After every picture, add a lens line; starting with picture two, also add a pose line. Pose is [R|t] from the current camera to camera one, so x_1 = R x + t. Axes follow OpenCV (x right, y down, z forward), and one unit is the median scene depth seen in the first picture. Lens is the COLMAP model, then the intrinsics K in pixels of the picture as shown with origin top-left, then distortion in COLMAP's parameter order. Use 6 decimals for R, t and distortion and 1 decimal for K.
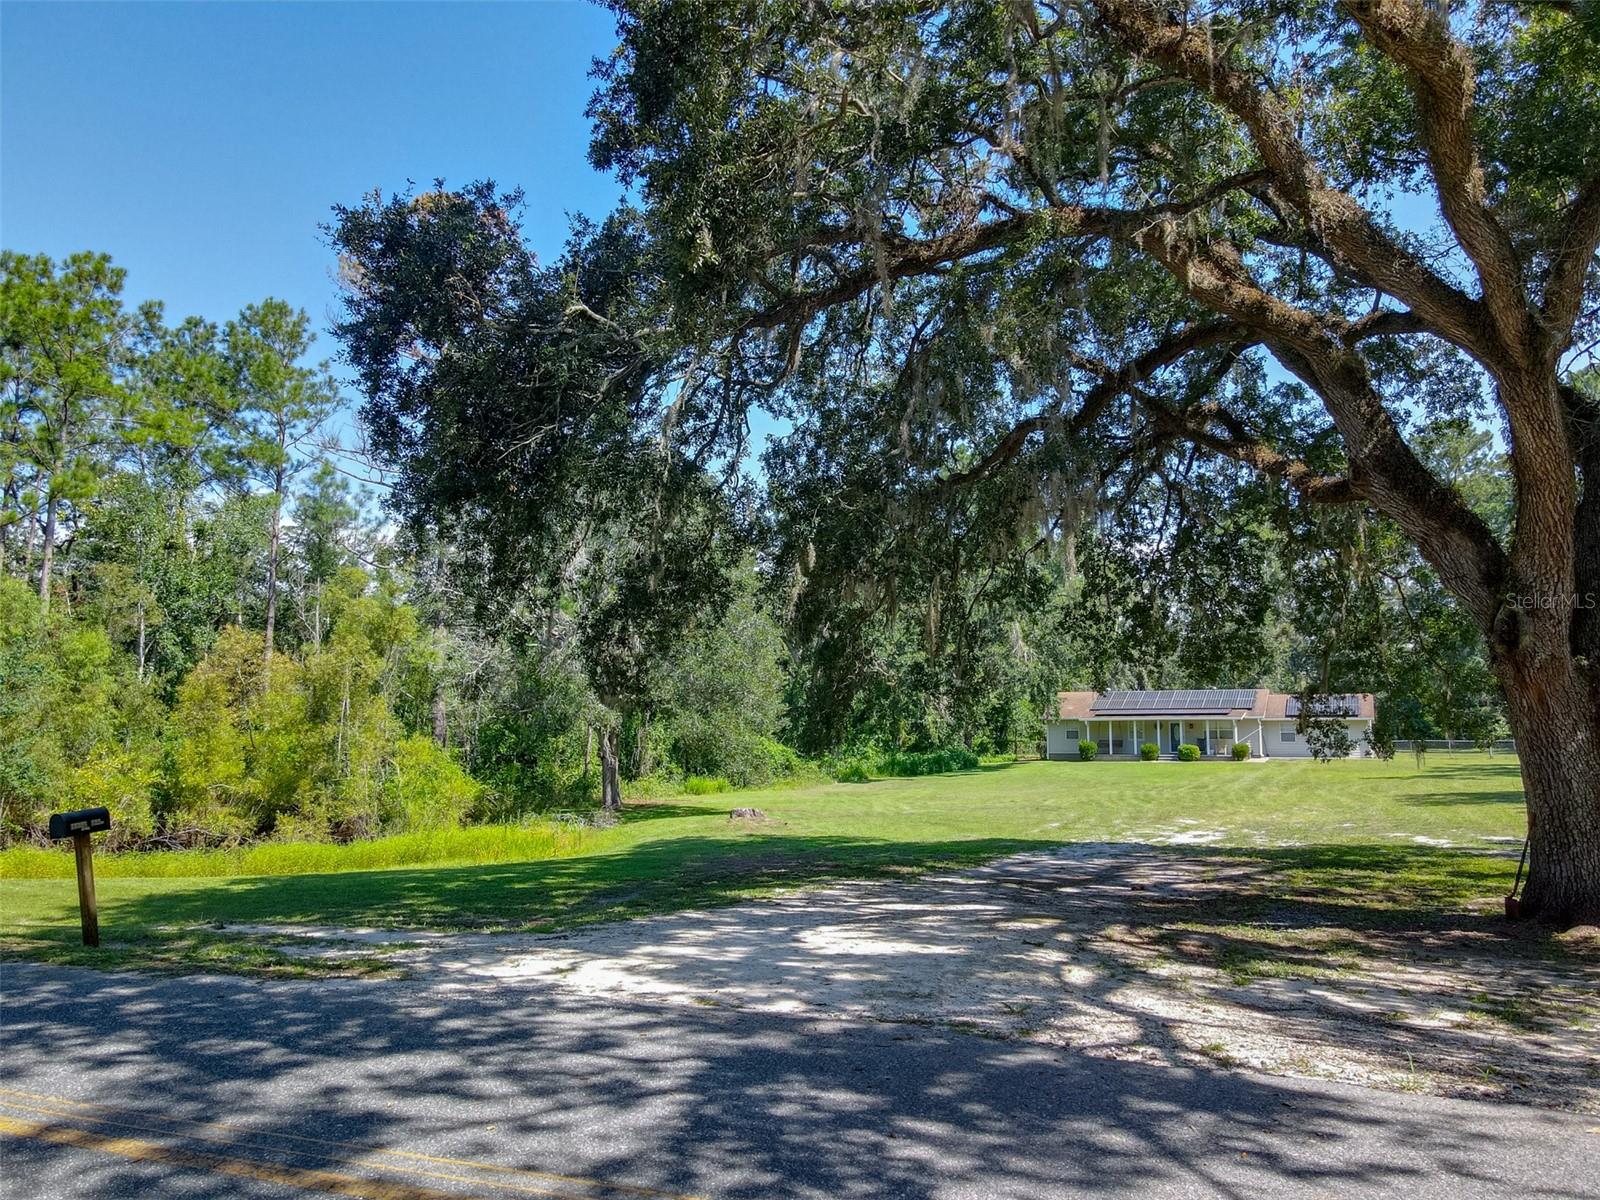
lens RADIAL K [[1168.5, 0, 799.8], [0, 1168.5, 600.8], [0, 0, 1]] dist [-0.006151, 0.040285]
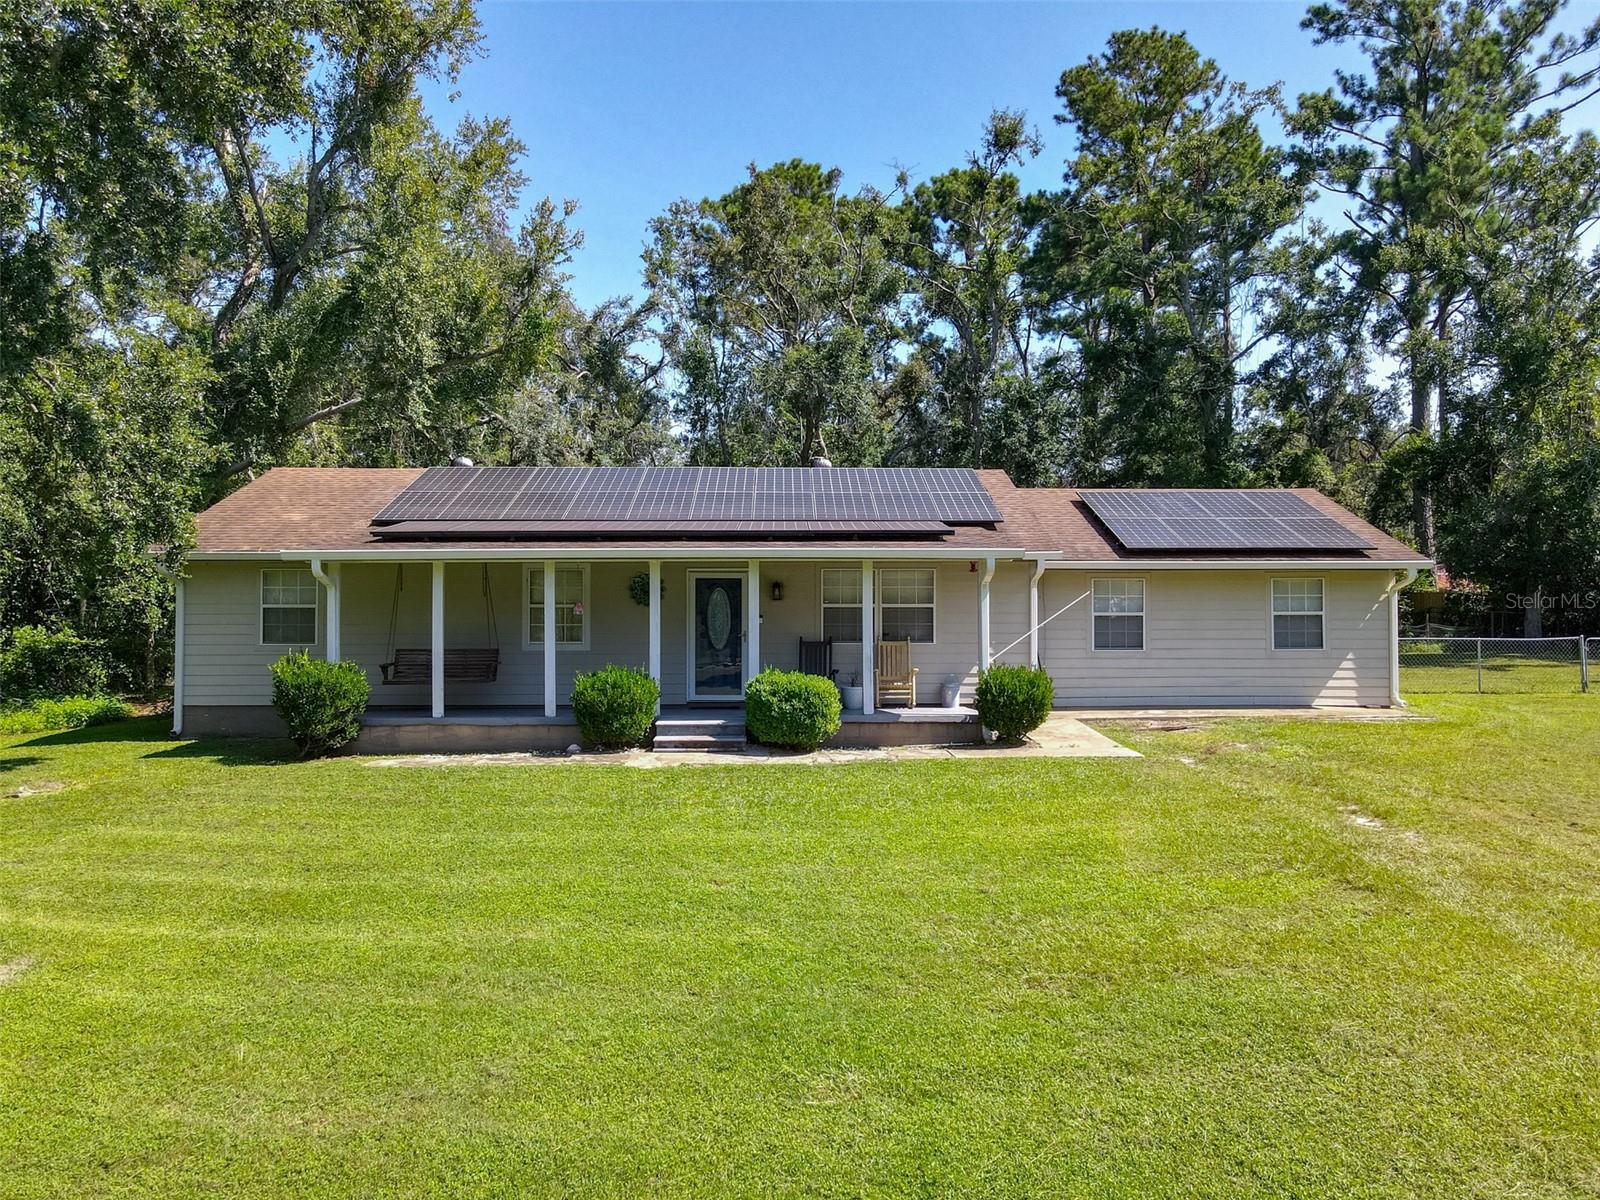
lens RADIAL K [[1168.5, 0, 795.9], [0, 1168.5, 603.3], [0, 0, 1]] dist [-0.006151, 0.040285]
pose [[0.884667, 0.001288, 0.466221, 0.227114], [-0.050326, 0.994417, 0.092748, 0.088384], [-0.463499, -0.105514, 0.879793, 0.790738]]
